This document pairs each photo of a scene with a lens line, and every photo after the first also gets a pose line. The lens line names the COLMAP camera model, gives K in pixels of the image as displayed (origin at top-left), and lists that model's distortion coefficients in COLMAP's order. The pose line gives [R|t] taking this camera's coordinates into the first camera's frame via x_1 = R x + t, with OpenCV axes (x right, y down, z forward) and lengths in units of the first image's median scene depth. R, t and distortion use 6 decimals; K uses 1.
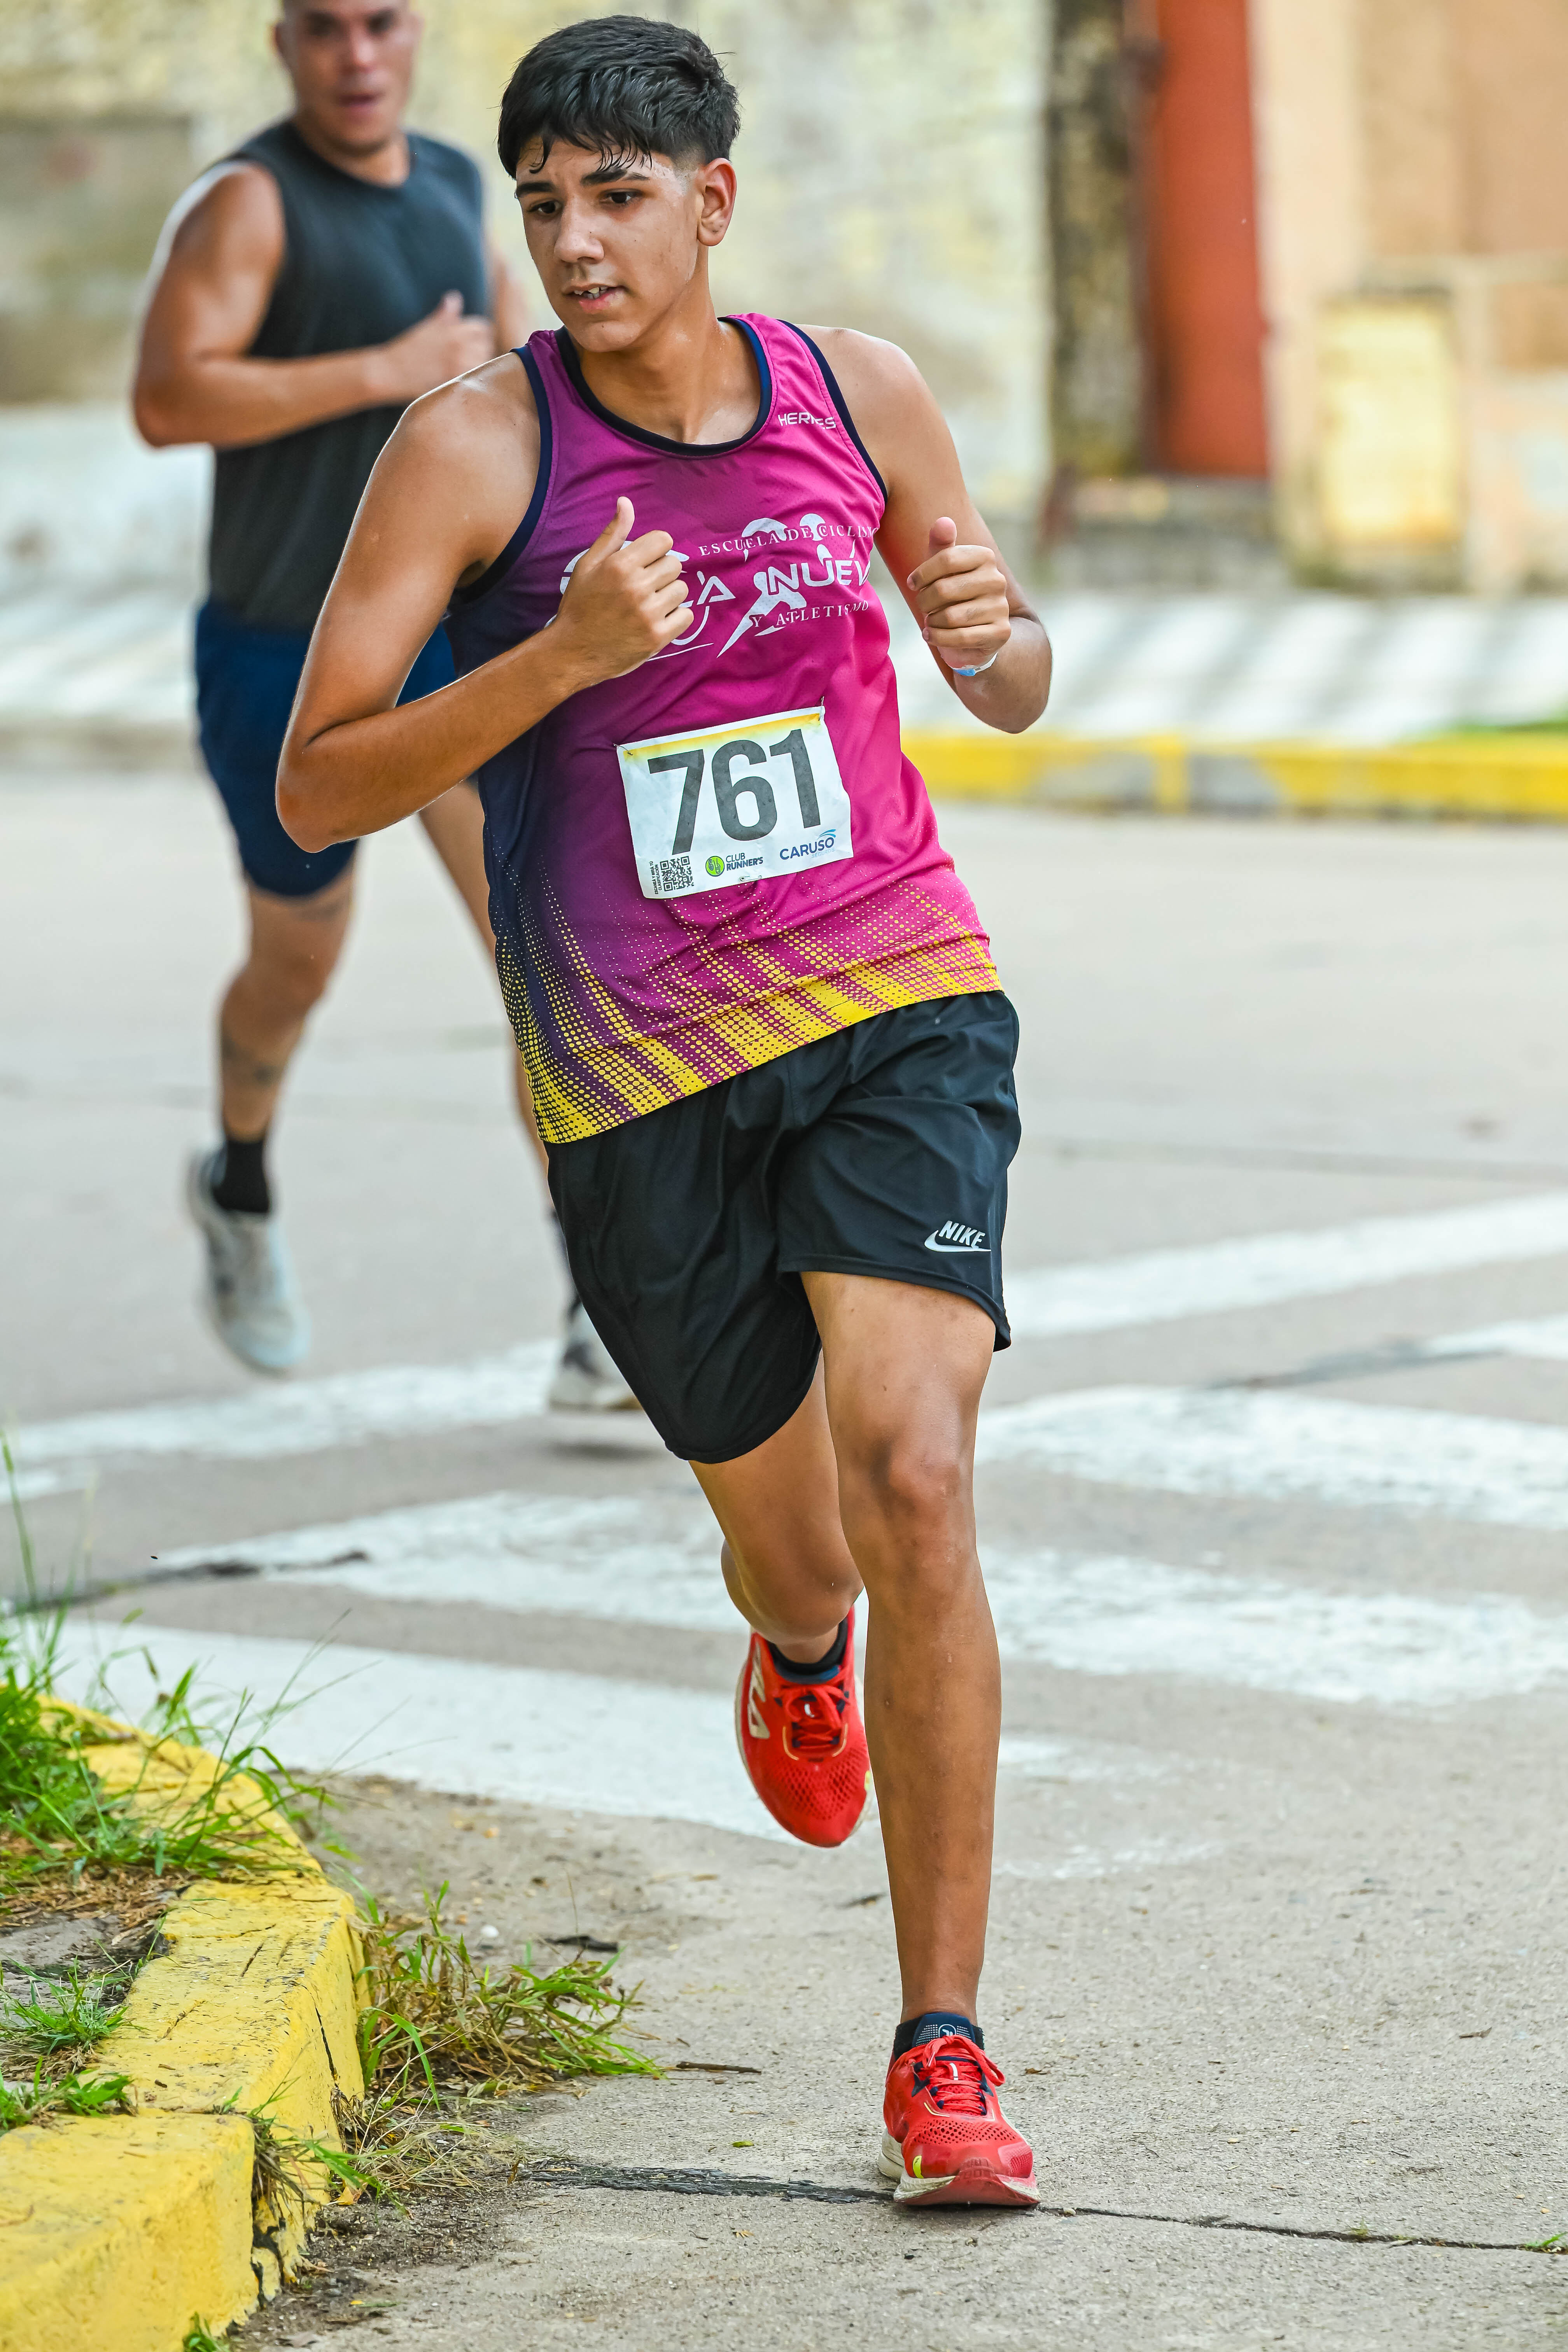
lens RADIAL K [[13126.5, 0, 784.0], [0, 13126.5, 1176.0], [0, 0, 1]] dist [-0.145683, 16.937993]
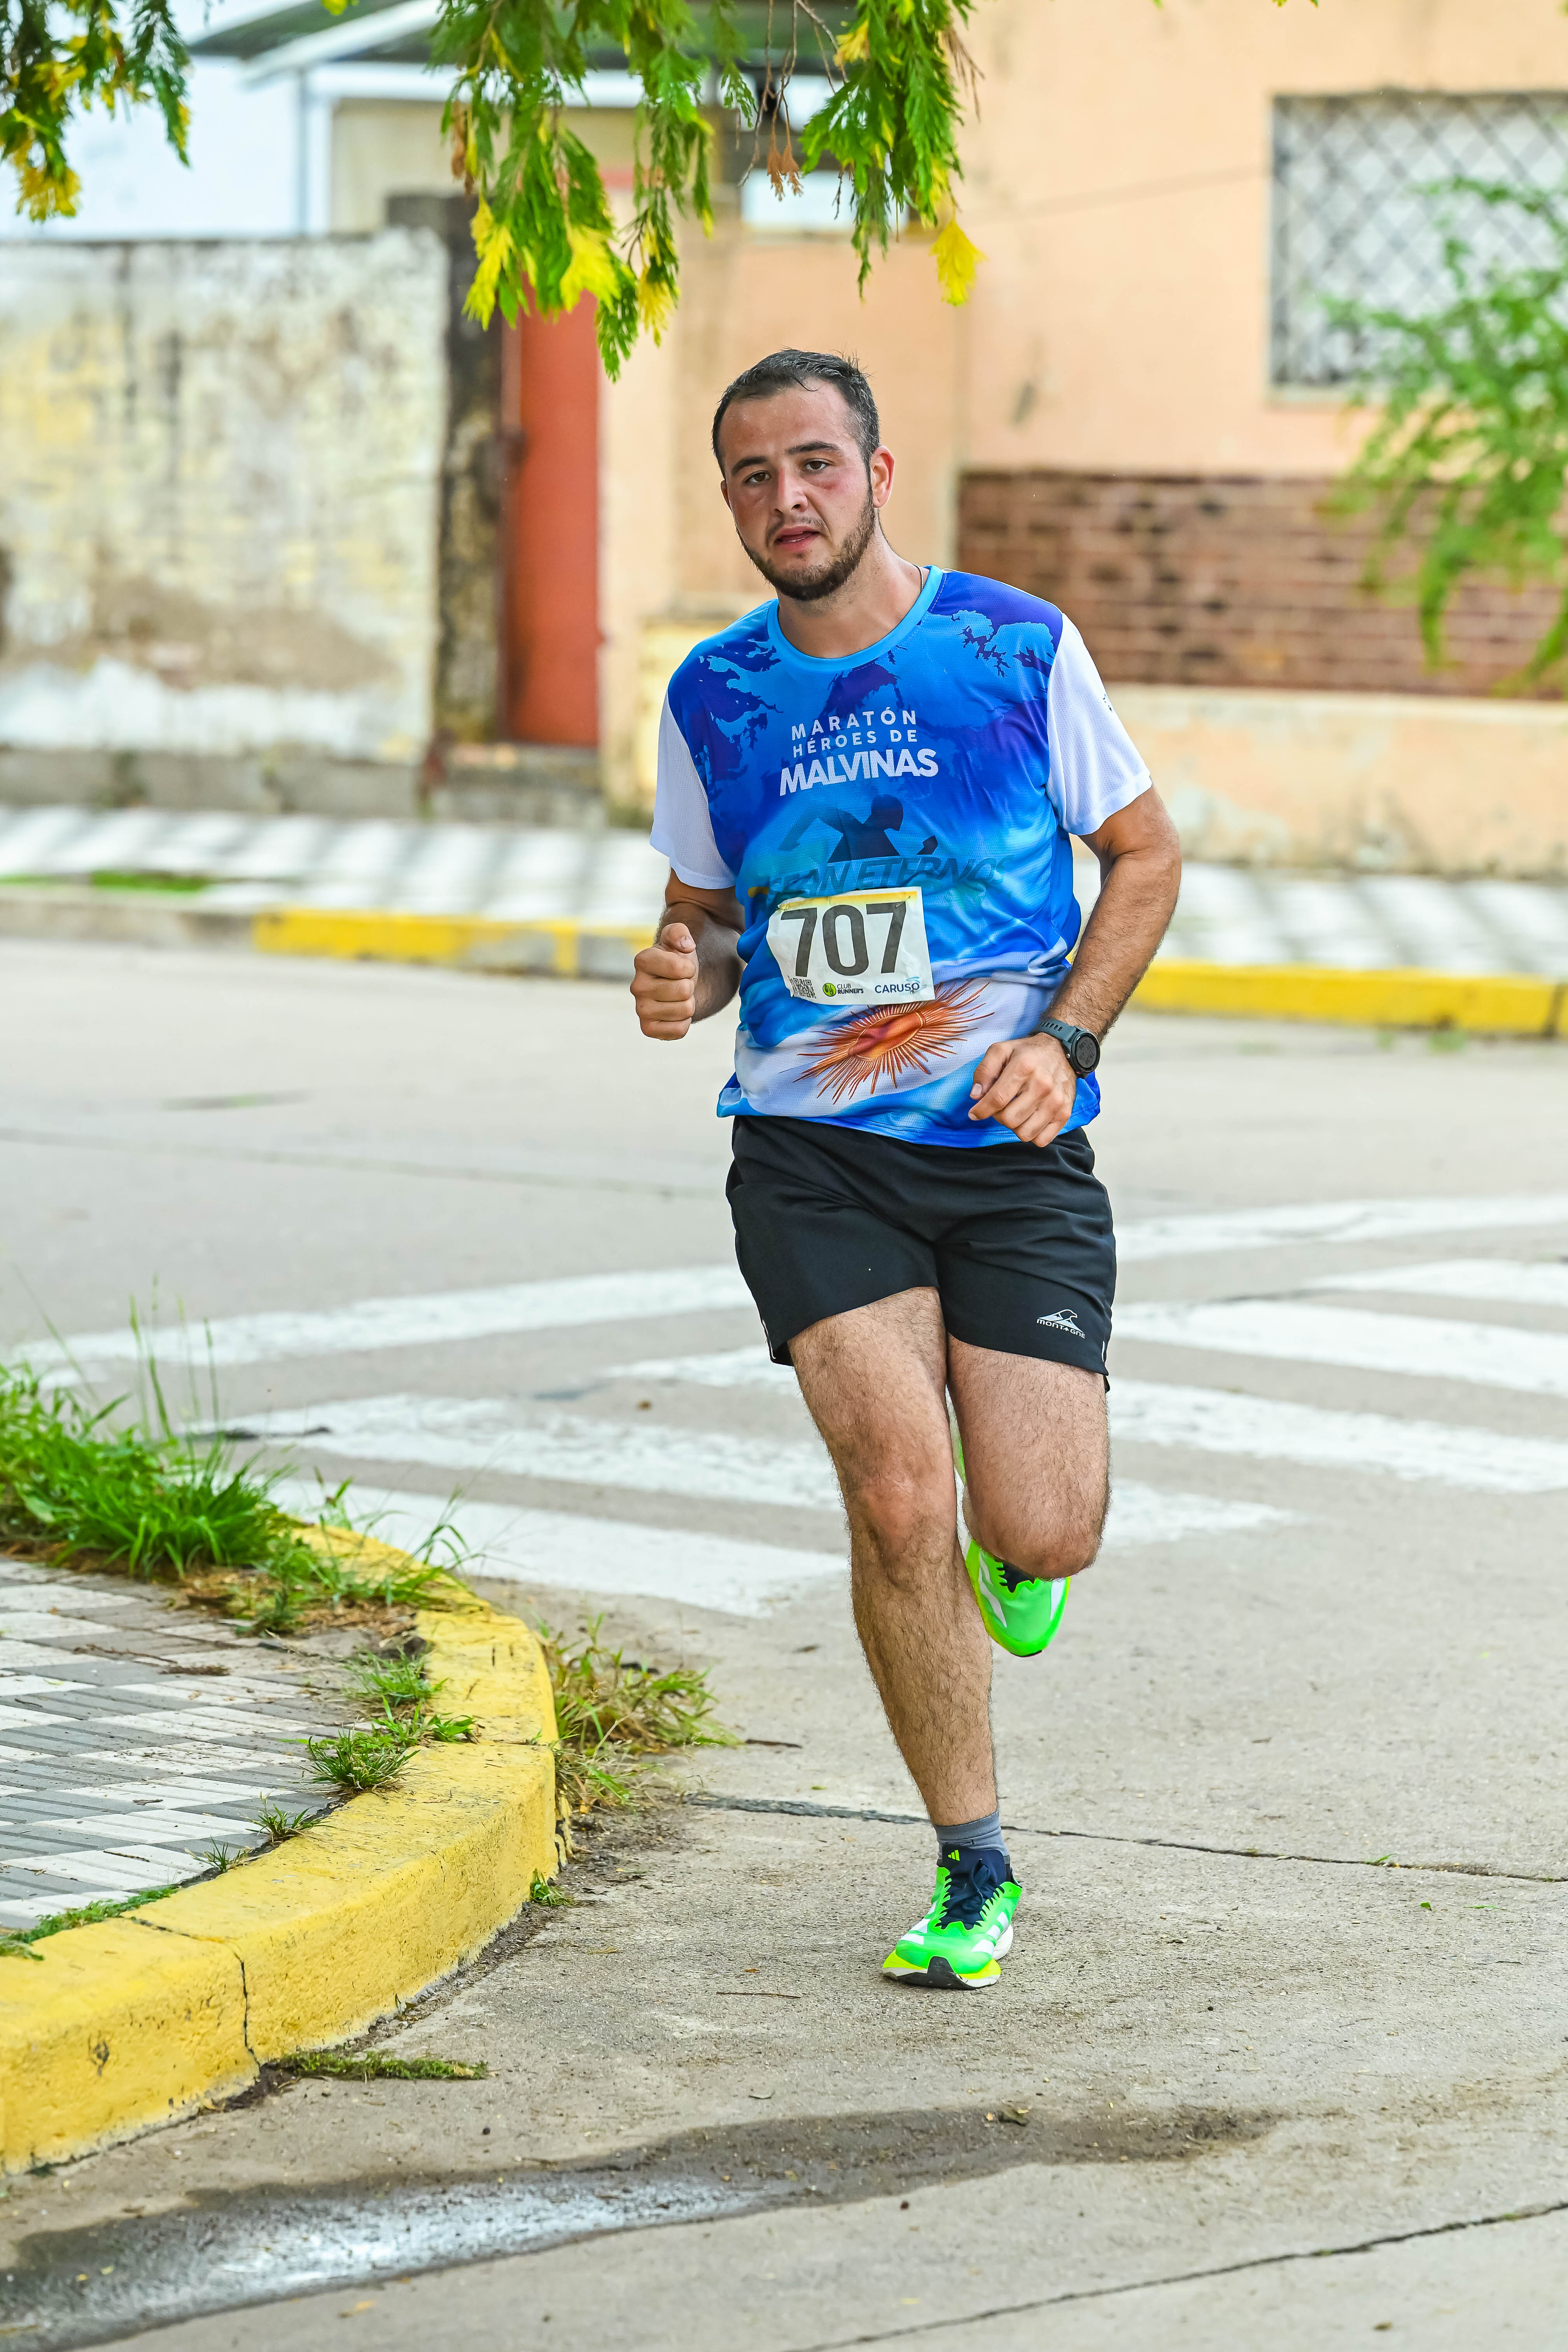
lens RADIAL K [[9928.9, 0, 784.0], [0, 9928.9, 1176.0], [0, 0, 1]] dist [0.068413, -2.978252]
pose [[0.994261, 0.041146, 0.098753, -0.100762], [-0.039891, 0.999097, -0.014656, 0.016239], [-0.099267, 0.010633, 0.995004, -0.119063]]
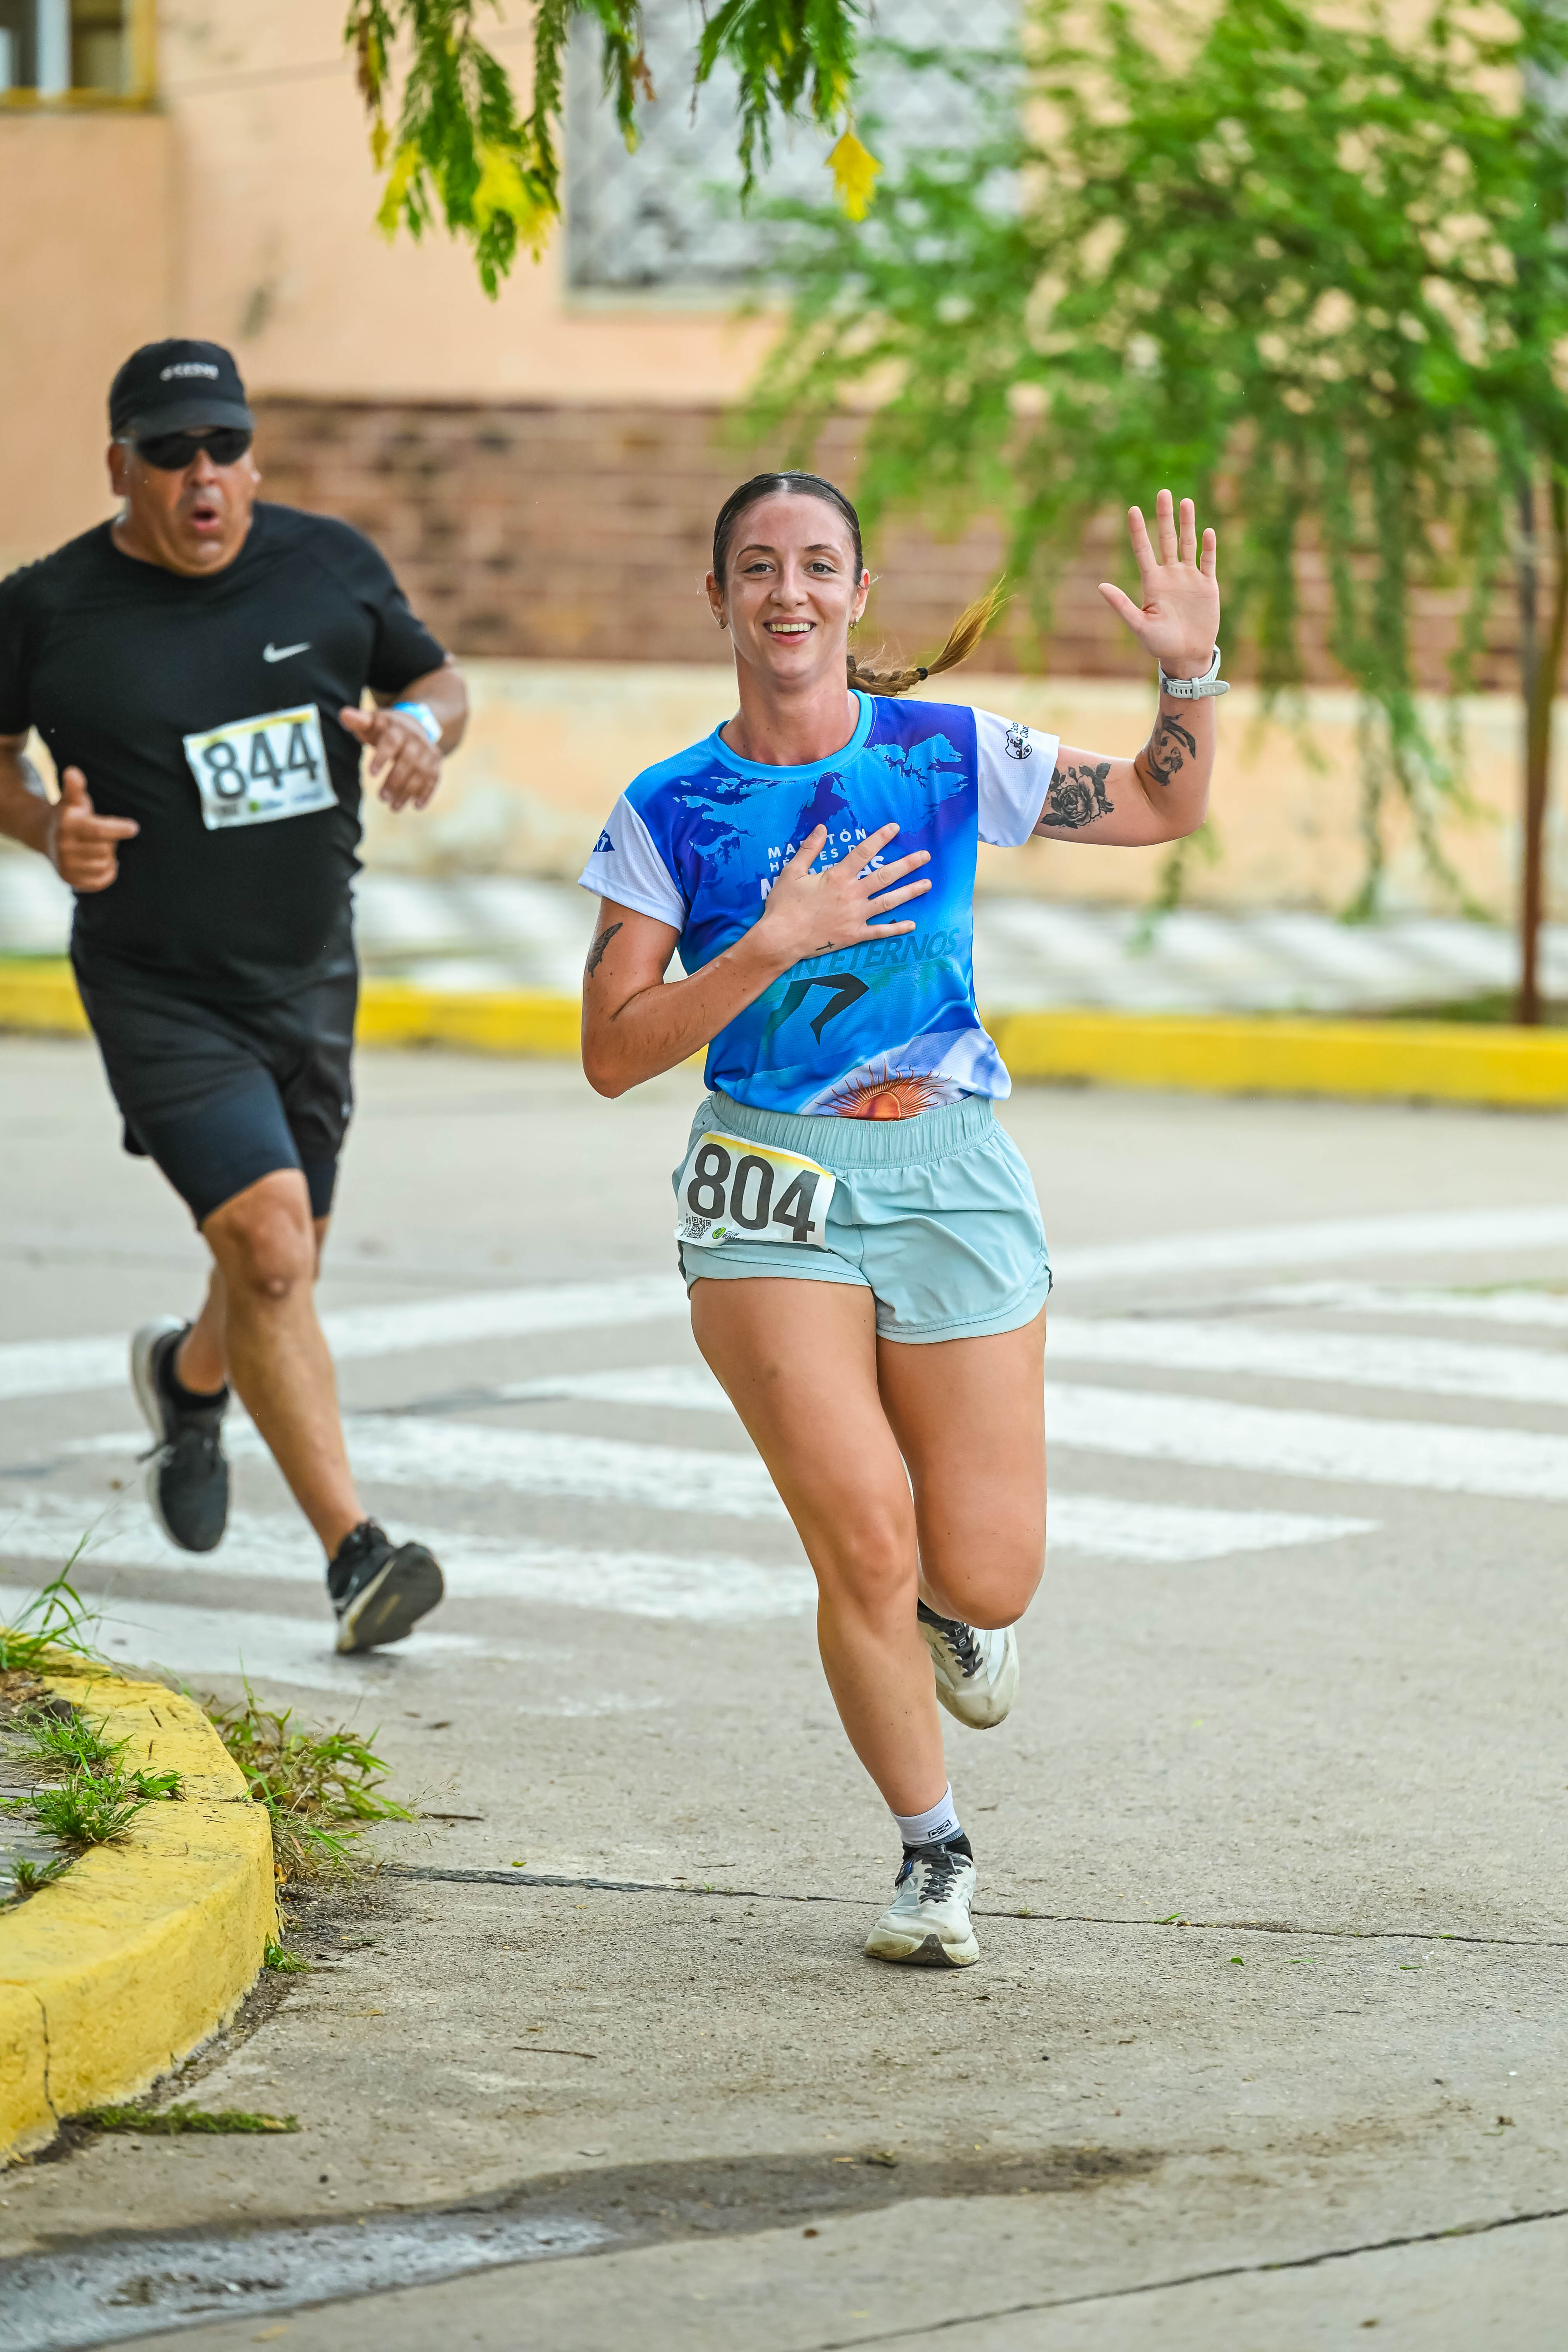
lens RADIAL K [[13510.7, 0, 784.0], [0, 13510.7, 1176.0], [0, 0, 1]] dist [0.420493, -24.676334]
pose [[0.980717, 0.033675, 0.192511, -0.203708], [-0.028155, 0.999112, -0.031335, 0.037588], [-0.193395, 0.025310, 0.980794, -0.317173]]
